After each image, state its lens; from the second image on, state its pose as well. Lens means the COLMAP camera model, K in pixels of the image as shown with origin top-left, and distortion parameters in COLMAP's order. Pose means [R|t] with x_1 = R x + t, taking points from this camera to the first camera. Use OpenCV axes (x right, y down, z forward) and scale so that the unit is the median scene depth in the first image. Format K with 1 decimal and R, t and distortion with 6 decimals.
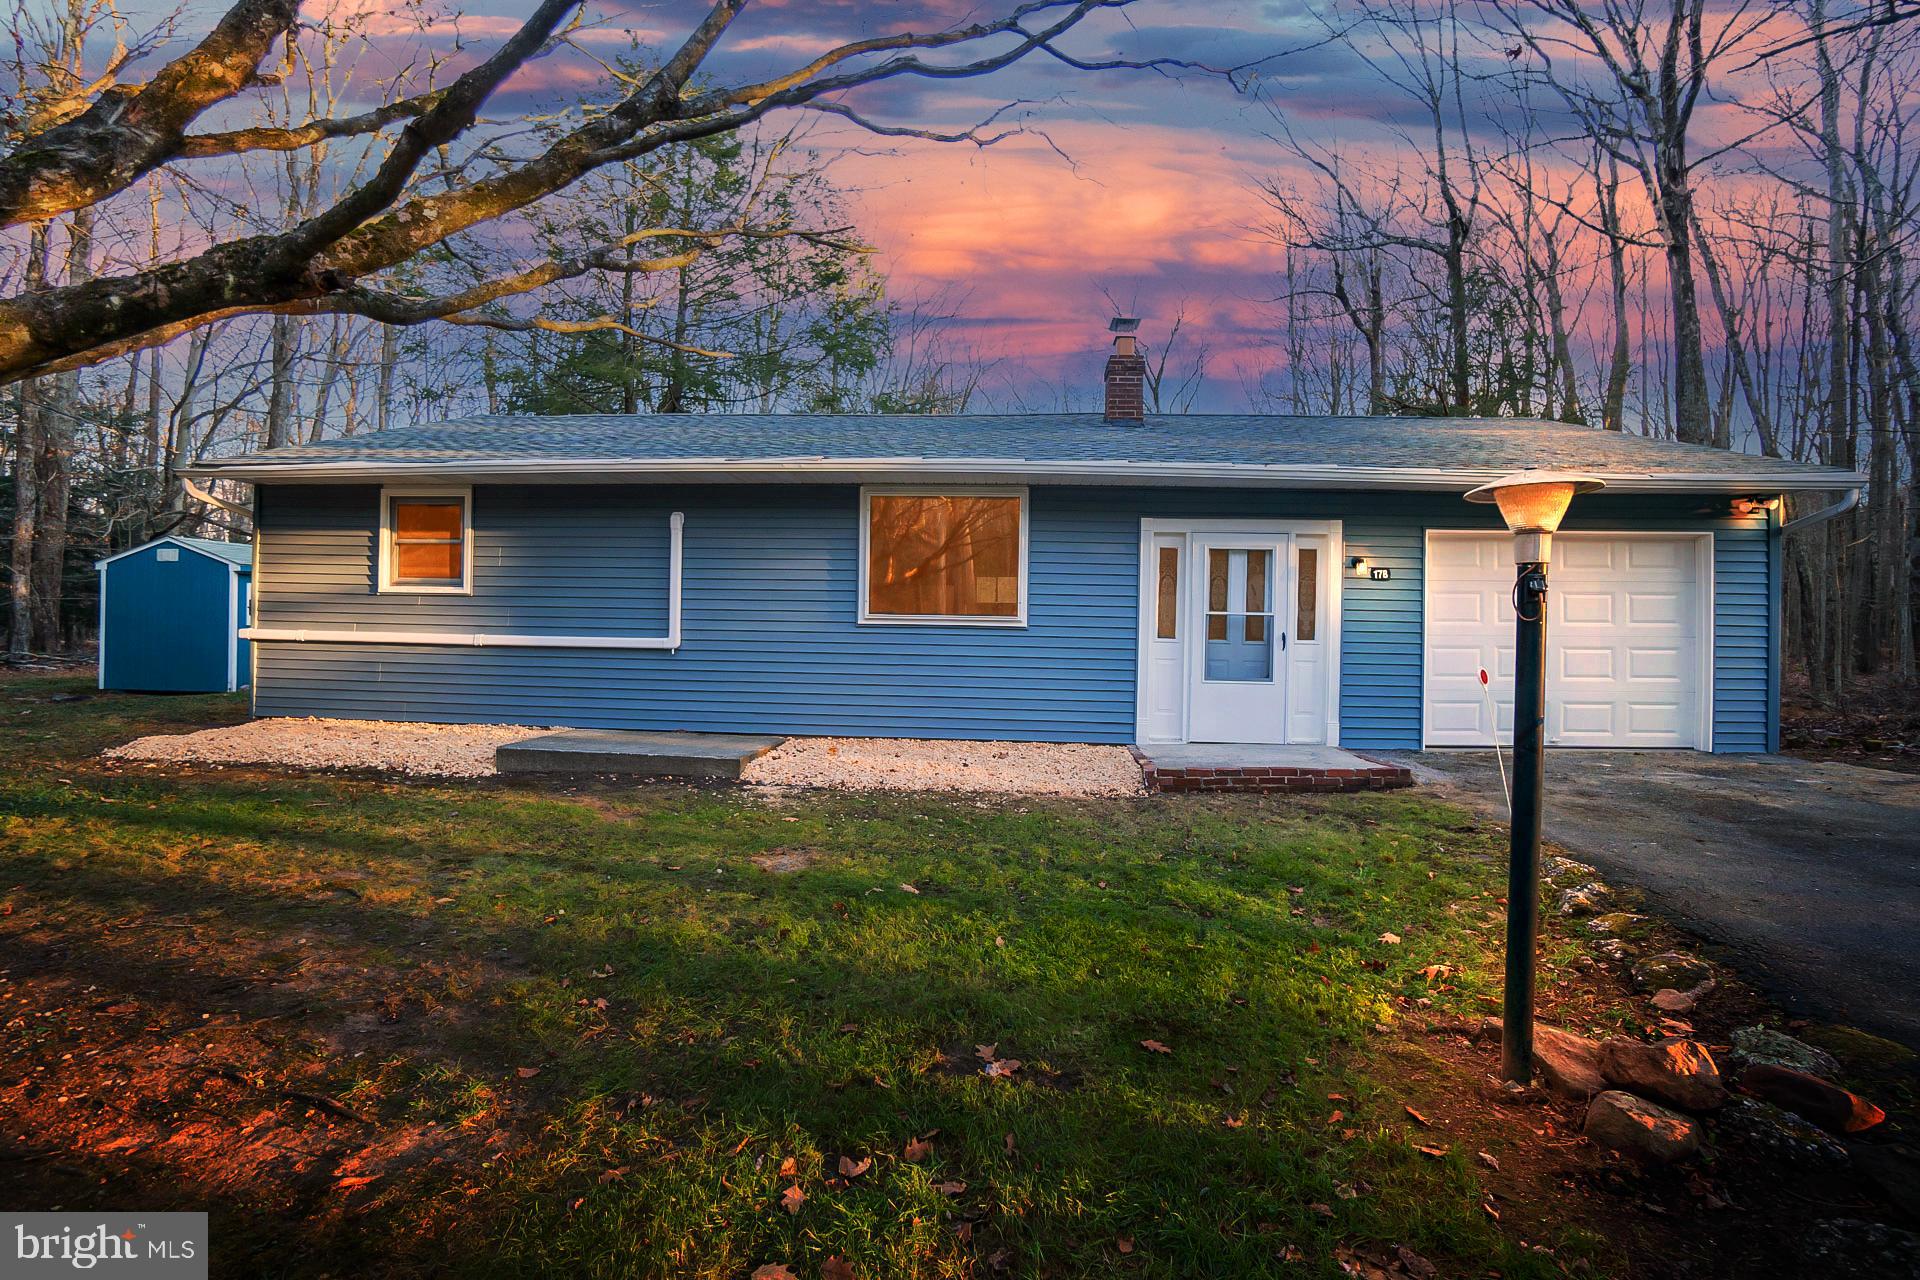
lens RADIAL K [[859.3, 0, 966.8], [0, 859.3, 627.1], [0, 0, 1]] dist [-0.058463, 0.021126]
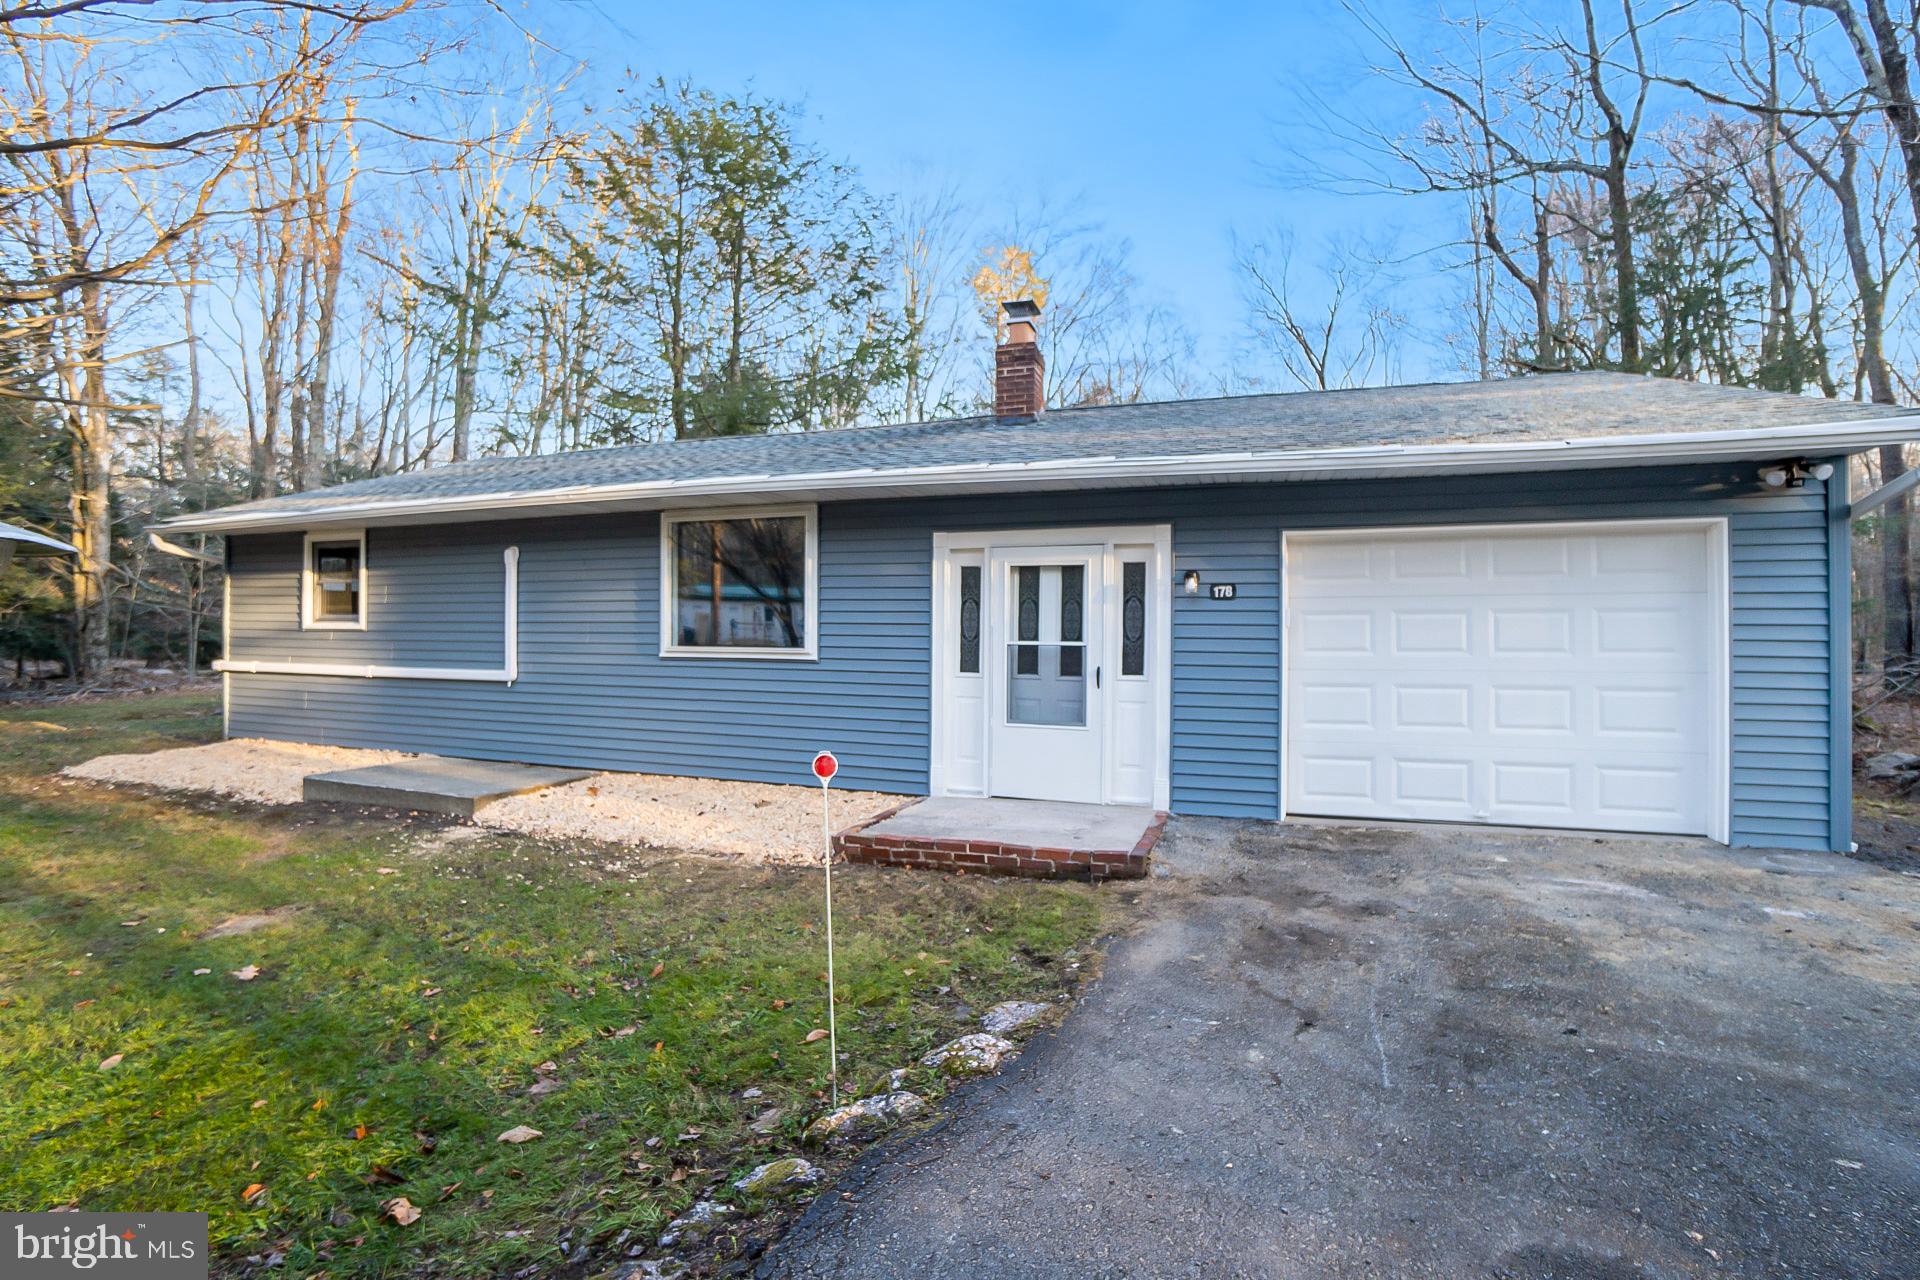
lens RADIAL K [[859.3, 0, 966.8], [0, 859.3, 627.1], [0, 0, 1]] dist [-0.058463, 0.021126]
pose [[0.963109, -0.012693, -0.268812, 0.463689], [0.010346, 0.999895, -0.010143, -0.023589], [0.268913, 0.006987, 0.963139, 0.178083]]
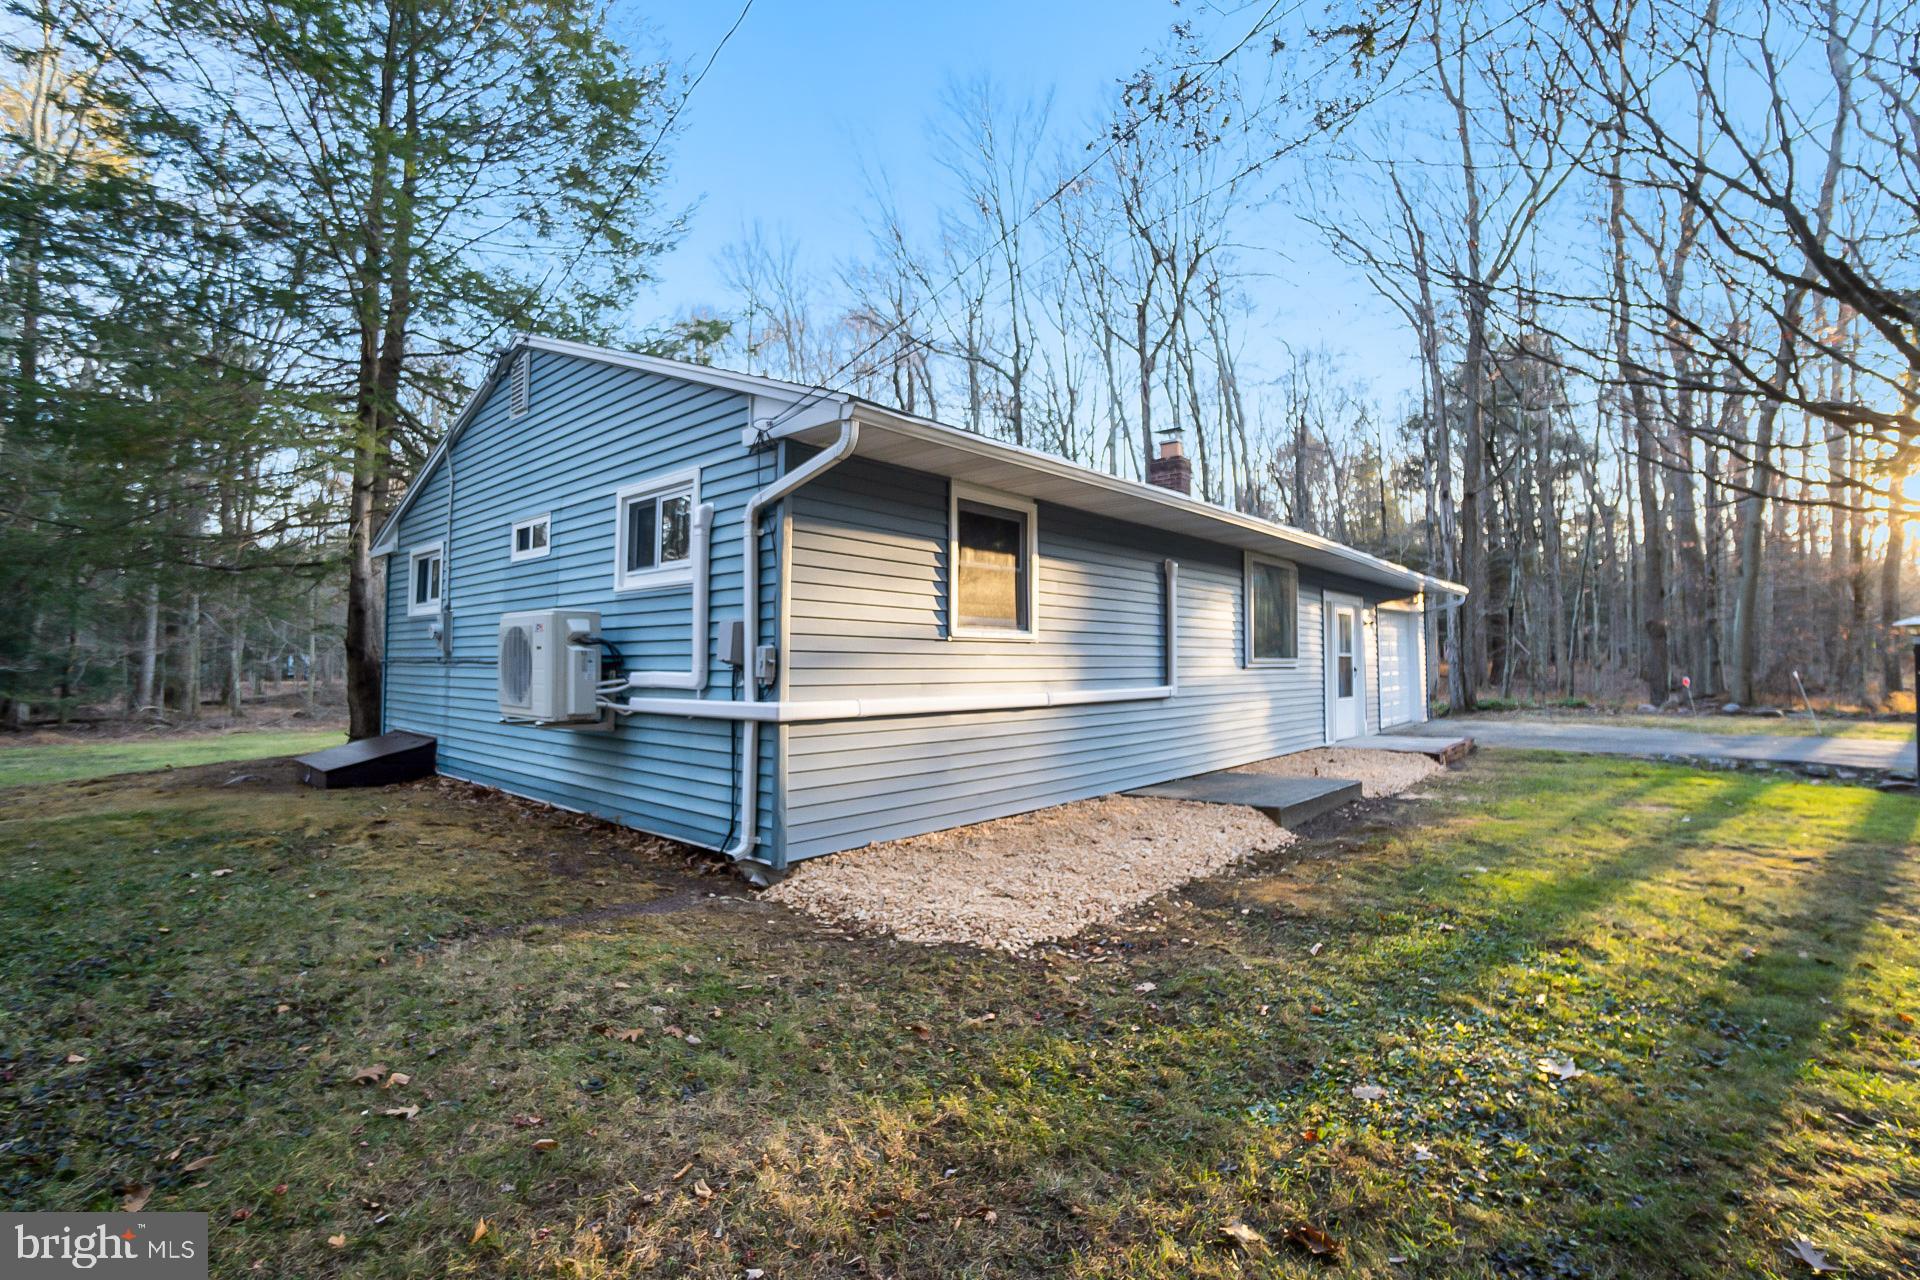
lens RADIAL K [[859.3, 0, 966.8], [0, 859.3, 627.1], [0, 0, 1]] dist [-0.058463, 0.021126]
pose [[0.611582, 0.019056, 0.790951, -1.296664], [0.011932, 0.999374, -0.033304, -0.027277], [-0.791091, 0.029806, 0.610972, 0.594236]]
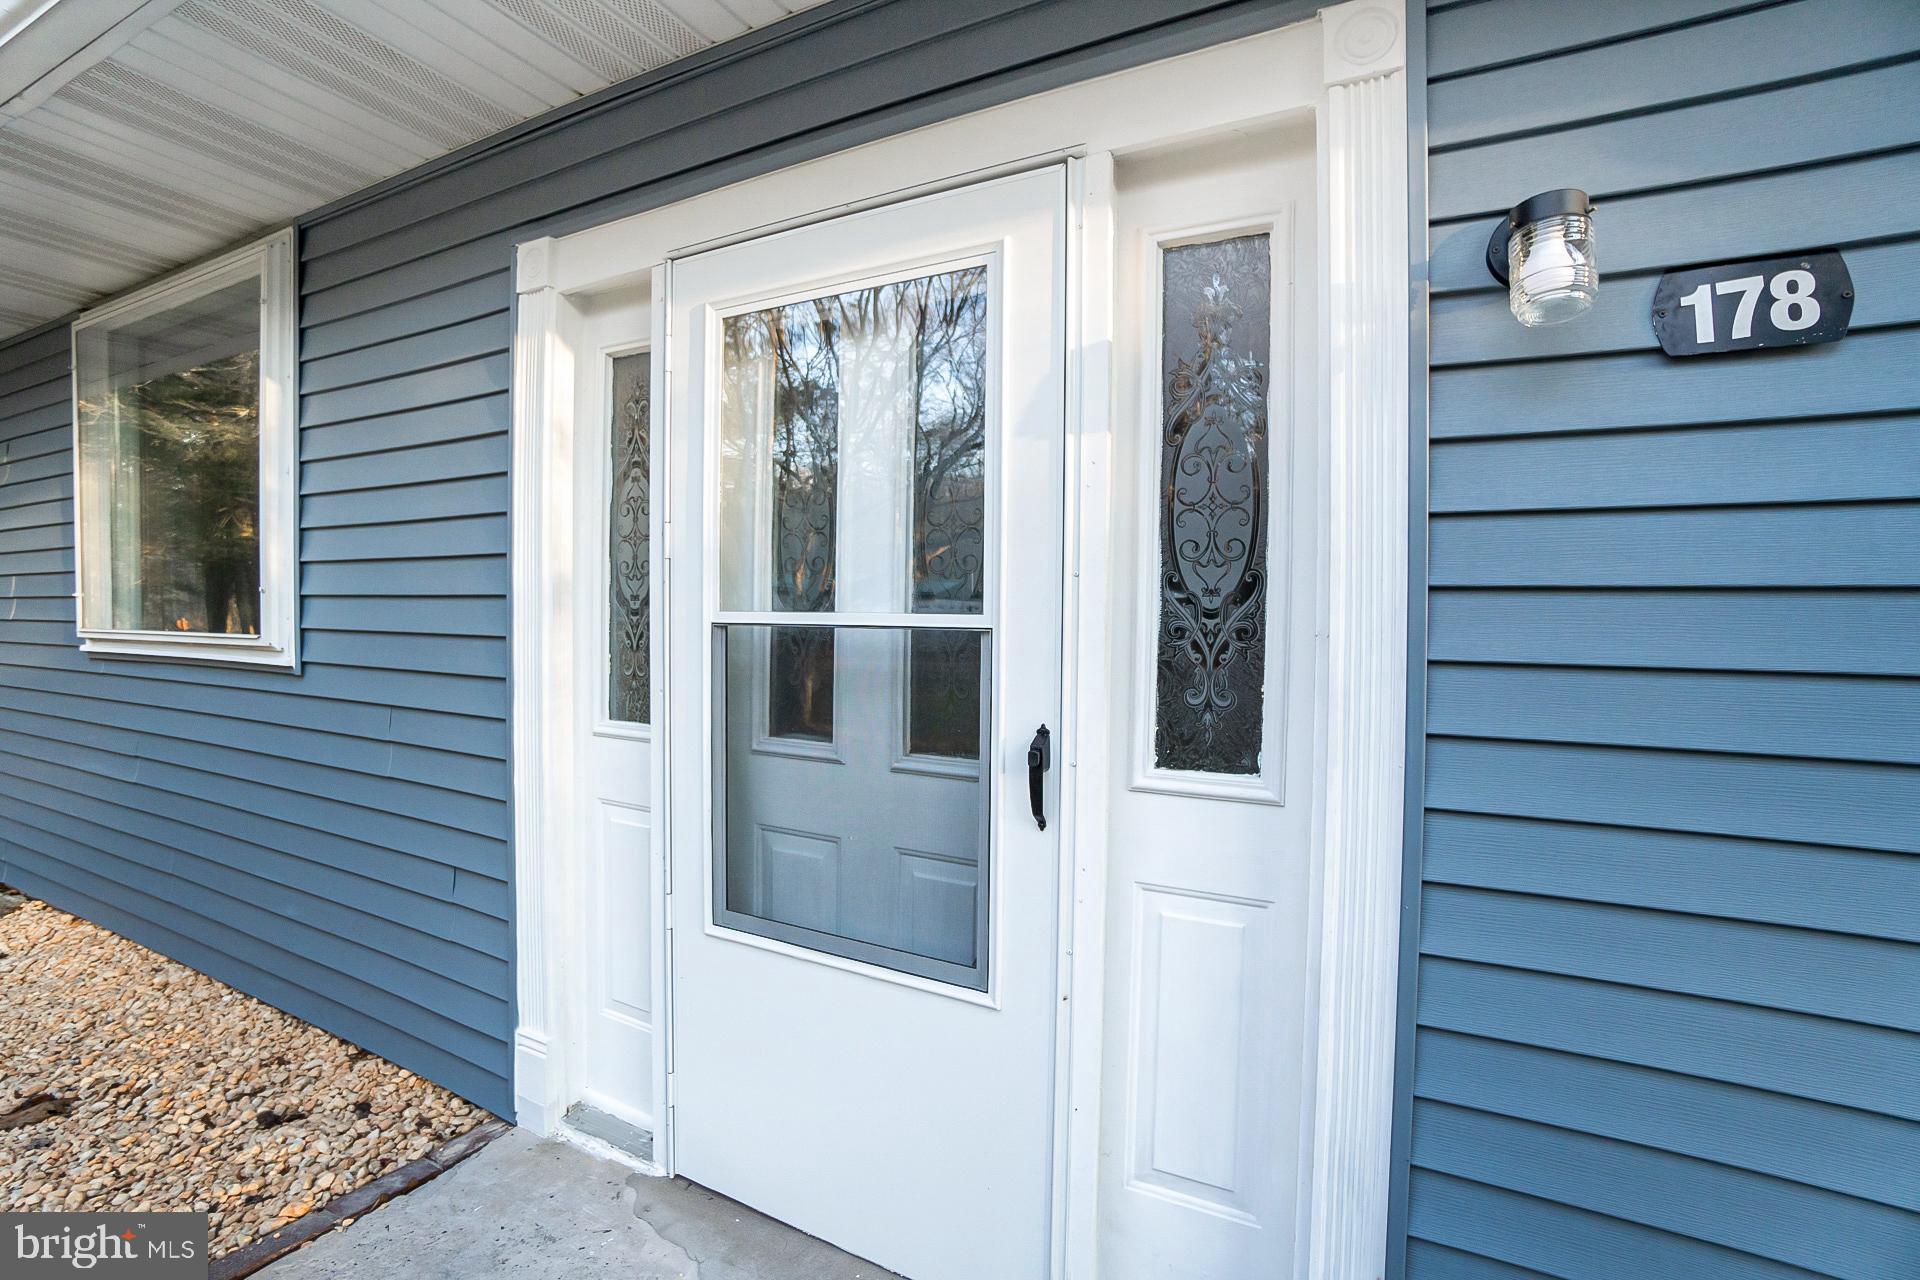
lens RADIAL K [[859.3, 0, 966.8], [0, 859.3, 627.1], [0, 0, 1]] dist [-0.058463, 0.021126]
pose [[0.916542, -0.004067, -0.399917, 0.421189], [0.003057, 0.999990, -0.003164, -0.013025], [0.399926, 0.001677, 0.916546, 0.820400]]
